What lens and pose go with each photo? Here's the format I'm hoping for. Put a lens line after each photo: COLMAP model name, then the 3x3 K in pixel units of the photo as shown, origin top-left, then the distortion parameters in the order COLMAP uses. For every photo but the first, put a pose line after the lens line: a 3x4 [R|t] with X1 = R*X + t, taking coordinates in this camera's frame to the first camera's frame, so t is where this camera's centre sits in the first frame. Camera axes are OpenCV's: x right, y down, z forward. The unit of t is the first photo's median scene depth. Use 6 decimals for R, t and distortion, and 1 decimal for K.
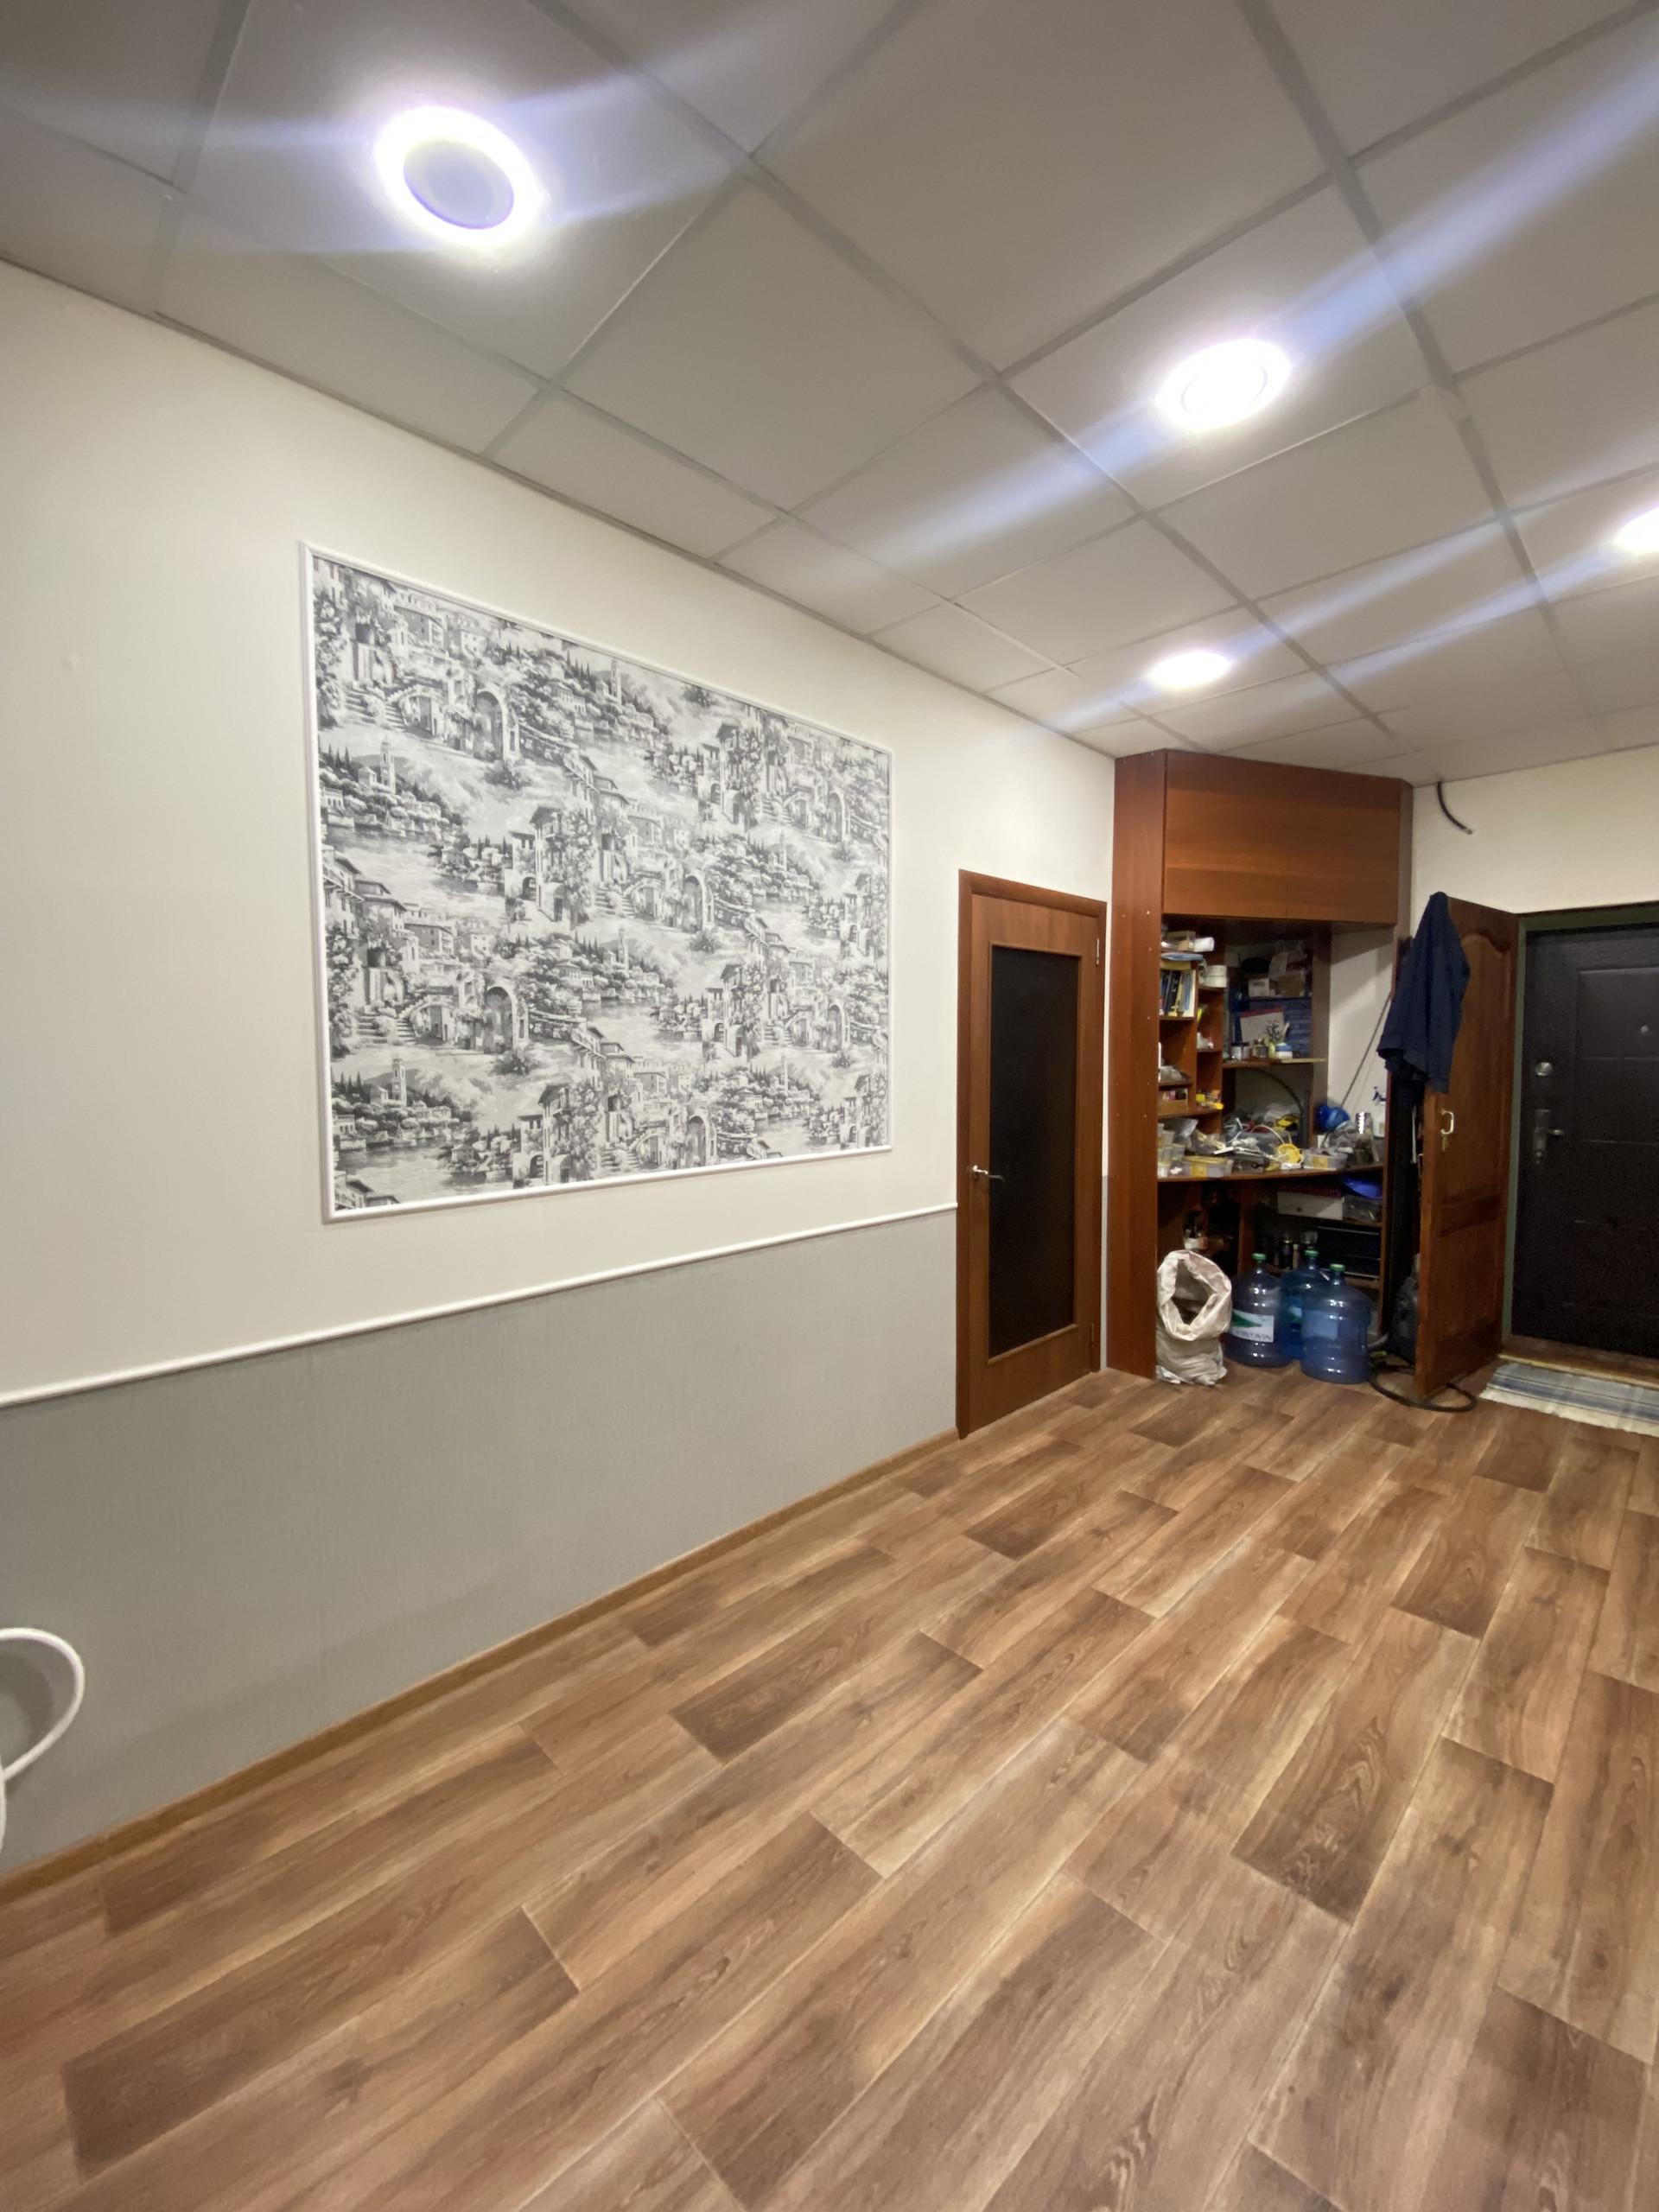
lens RADIAL K [[890.6, 0, 821.3], [0, 890.6, 1120.6], [0, 0, 1]] dist [0.007941, -0.014883]
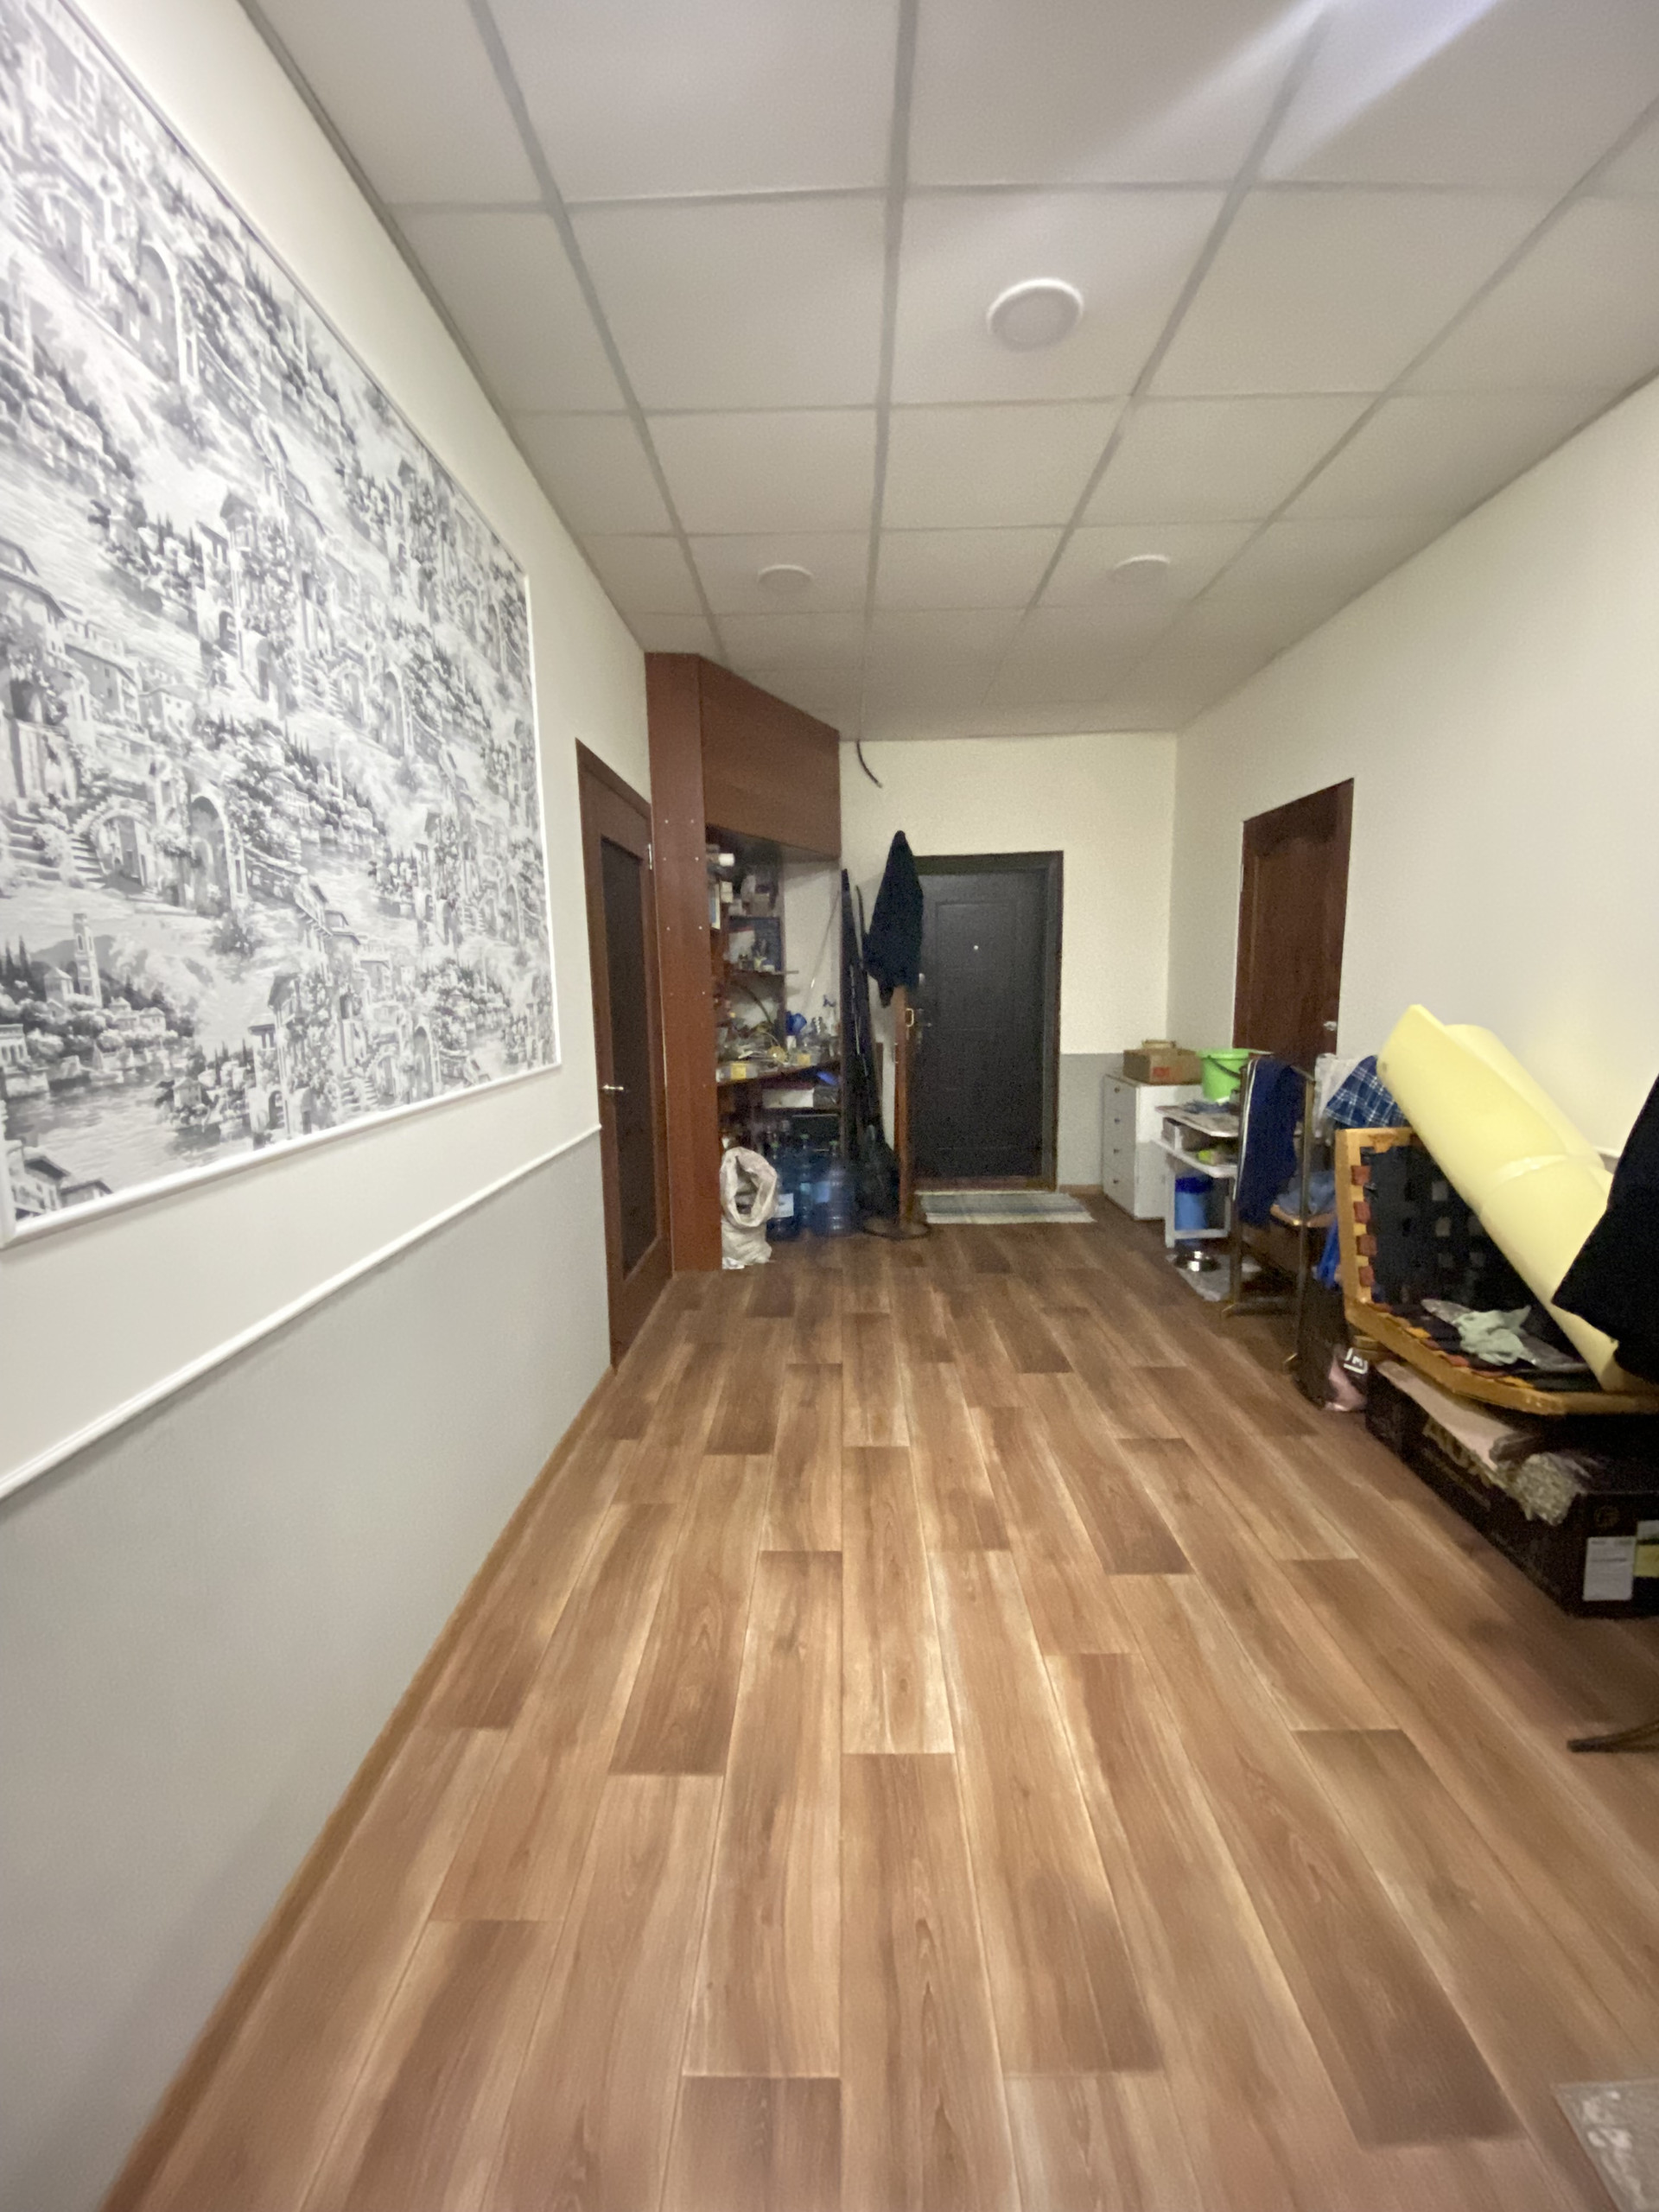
lens RADIAL K [[890.6, 0, 844.6], [0, 890.6, 1119.7], [0, 0, 1]] dist [0.007941, -0.014883]
pose [[0.715677, -0.127594, 0.686678, -0.481195], [0.077327, 0.991602, 0.103661, 0.026497], [-0.694138, -0.021089, 0.719533, 0.298252]]
